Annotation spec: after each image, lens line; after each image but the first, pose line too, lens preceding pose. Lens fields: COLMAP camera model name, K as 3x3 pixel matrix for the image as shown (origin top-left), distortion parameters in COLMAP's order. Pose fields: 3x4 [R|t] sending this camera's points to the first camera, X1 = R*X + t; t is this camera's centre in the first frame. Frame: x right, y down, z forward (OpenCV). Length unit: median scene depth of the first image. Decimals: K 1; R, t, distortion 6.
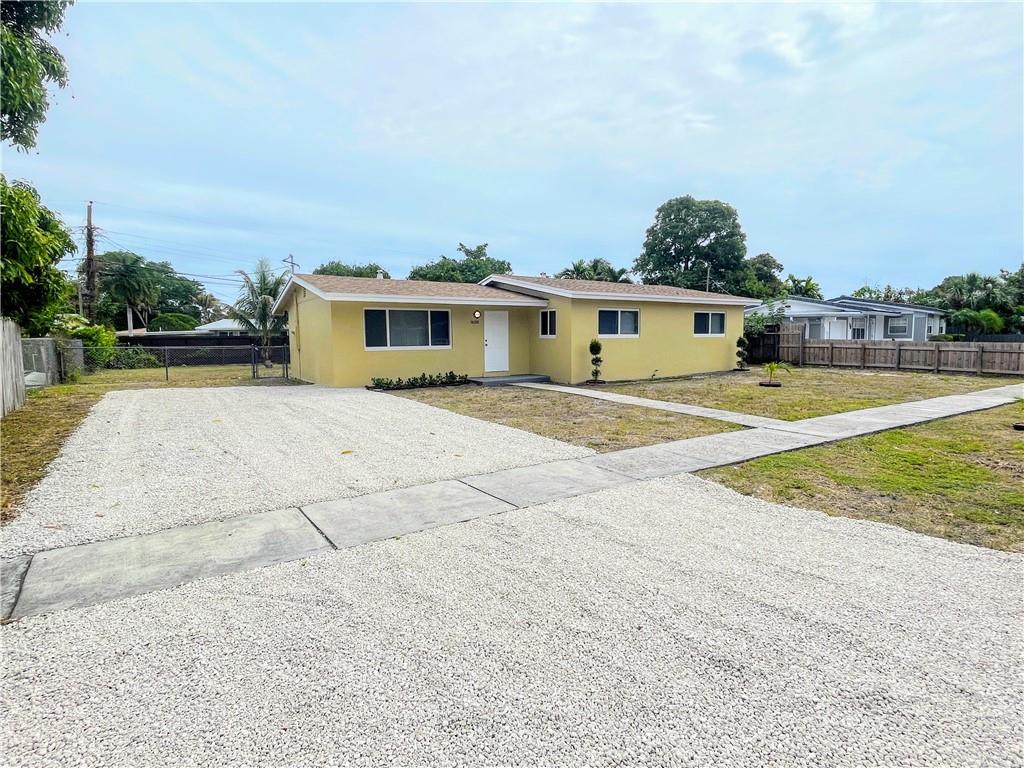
lens RADIAL K [[544.9, 0, 512.0], [0, 544.9, 384.0], [0, 0, 1]] dist [0.002883, 0.000308]
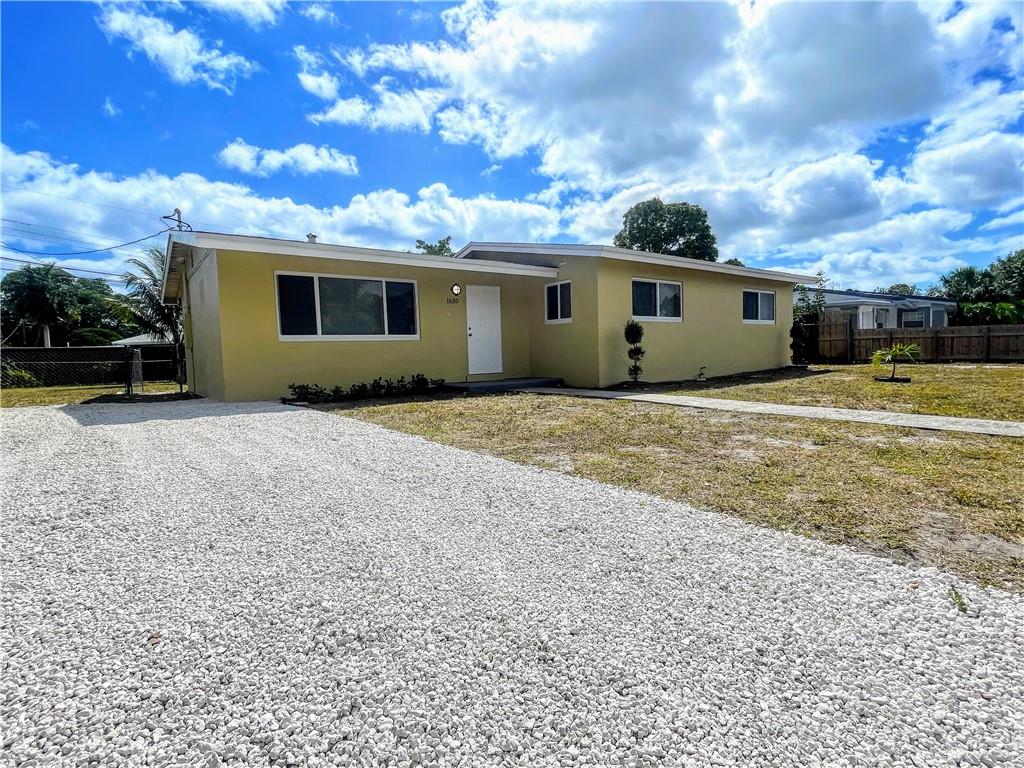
lens RADIAL K [[529.2, 0, 512.0], [0, 529.2, 384.0], [0, 0, 1]] dist [-0.001009, 0.001516]
pose [[0.996719, -0.025287, 0.076890, -0.044038], [0.027591, 0.999197, -0.029052, 0.010136], [-0.076093, 0.031078, 0.996616, 0.311892]]
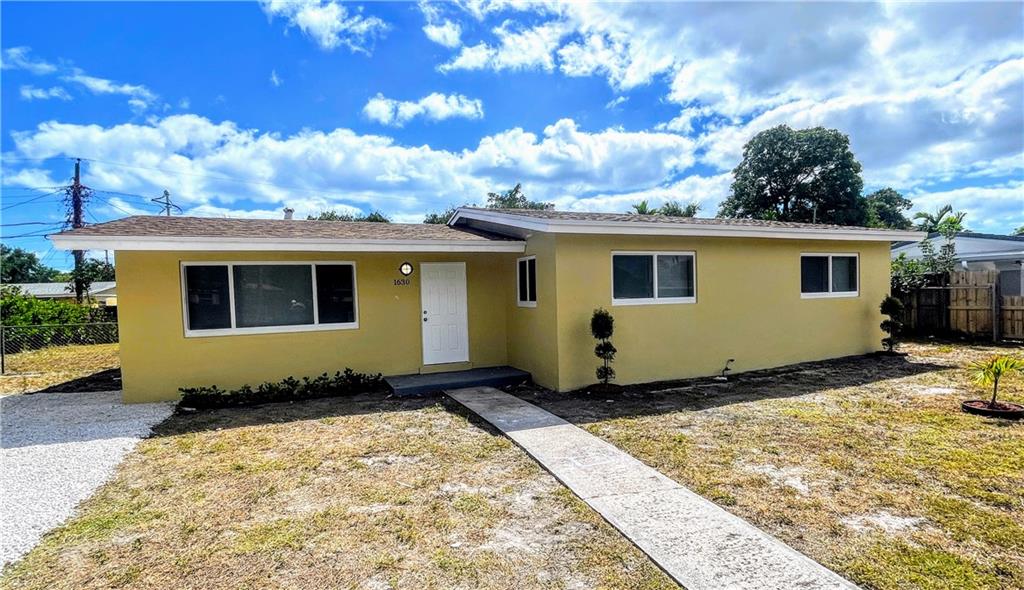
lens RADIAL K [[536.5, 0, 498.6], [0, 536.5, 318.8], [0, 0, 1]] dist [-0.002418, 0.000454]
pose [[0.982819, -0.010093, -0.184296, 0.131227], [0.003003, 0.999246, -0.038710, -0.046218], [0.184547, 0.037492, 0.982108, 0.407372]]
